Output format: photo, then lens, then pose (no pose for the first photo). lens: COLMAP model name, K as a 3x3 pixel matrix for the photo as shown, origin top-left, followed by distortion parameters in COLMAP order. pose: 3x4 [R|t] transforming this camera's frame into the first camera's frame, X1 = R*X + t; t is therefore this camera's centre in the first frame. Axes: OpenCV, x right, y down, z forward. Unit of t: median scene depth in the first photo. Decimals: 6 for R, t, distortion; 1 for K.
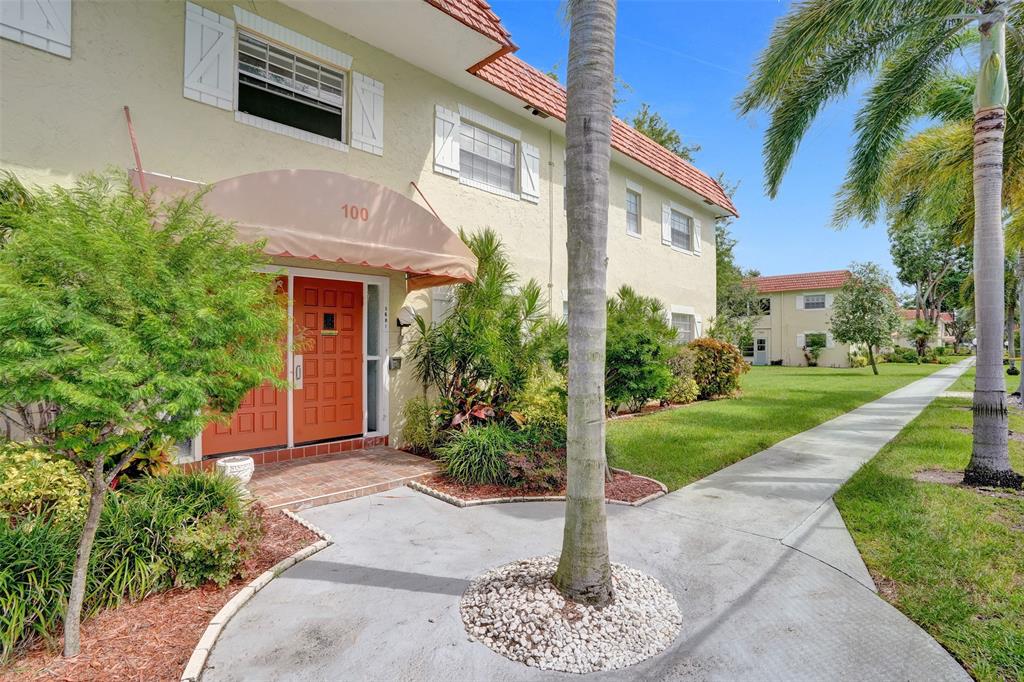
lens RADIAL K [[486.0, 0, 507.8], [0, 486.0, 346.4], [0, 0, 1]] dist [-0.072569, 0.030580]
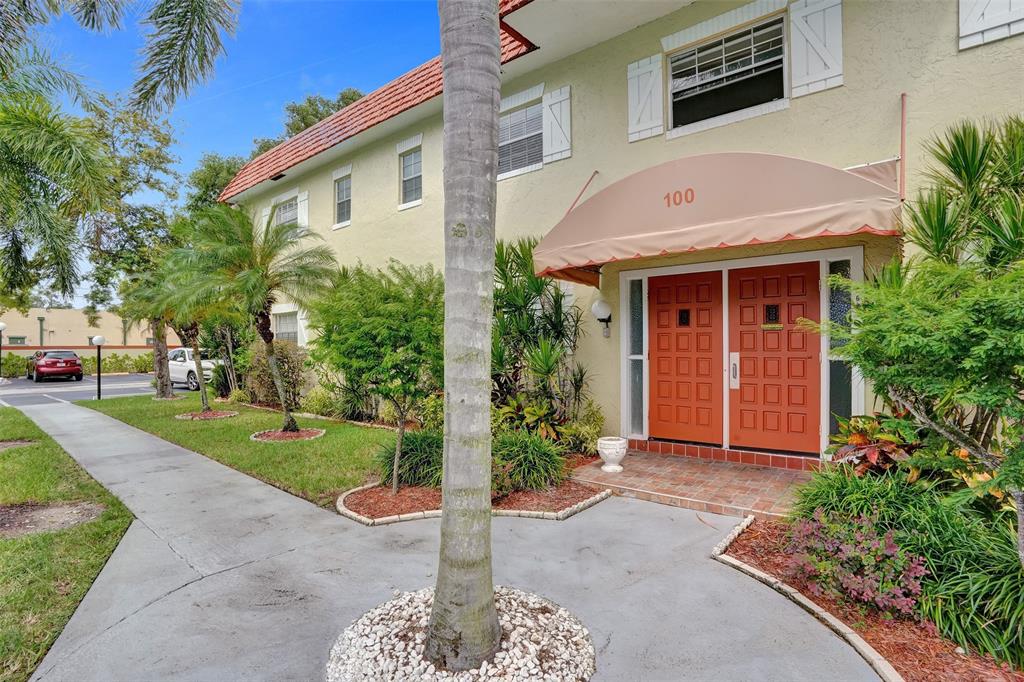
lens RADIAL K [[486.0, 0, 507.8], [0, 486.0, 346.4], [0, 0, 1]] dist [-0.072569, 0.030580]
pose [[0.110647, -0.000619, -0.993860, 0.481439], [0.007513, 0.999972, 0.000213, 0.003260], [0.993831, -0.007490, 0.110649, 0.489932]]
